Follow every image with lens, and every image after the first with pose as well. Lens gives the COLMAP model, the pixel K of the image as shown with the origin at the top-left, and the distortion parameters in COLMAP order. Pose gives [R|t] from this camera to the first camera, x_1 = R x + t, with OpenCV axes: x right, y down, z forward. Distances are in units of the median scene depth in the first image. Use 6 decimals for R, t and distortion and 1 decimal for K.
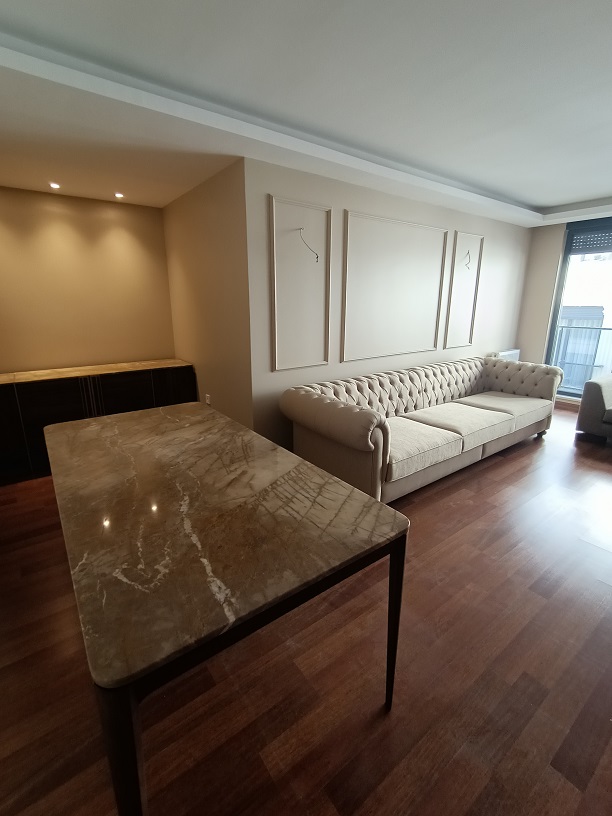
lens RADIAL K [[371.4, 0, 294.2], [0, 371.4, 401.9], [0, 0, 1]] dist [-0.000830, -0.000002]
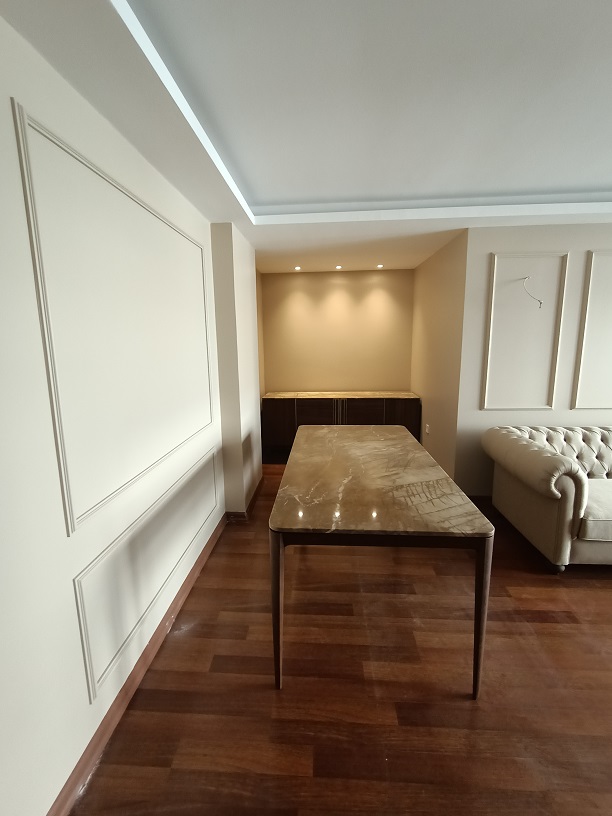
lens RADIAL K [[371.4, 0, 294.2], [0, 371.4, 401.9], [0, 0, 1]] dist [-0.000830, -0.000002]
pose [[0.759940, 0.097431, -0.642650, 0.331167], [-0.155694, 0.987205, -0.034441, 0.026036], [0.631071, 0.126230, 0.765386, -0.248671]]
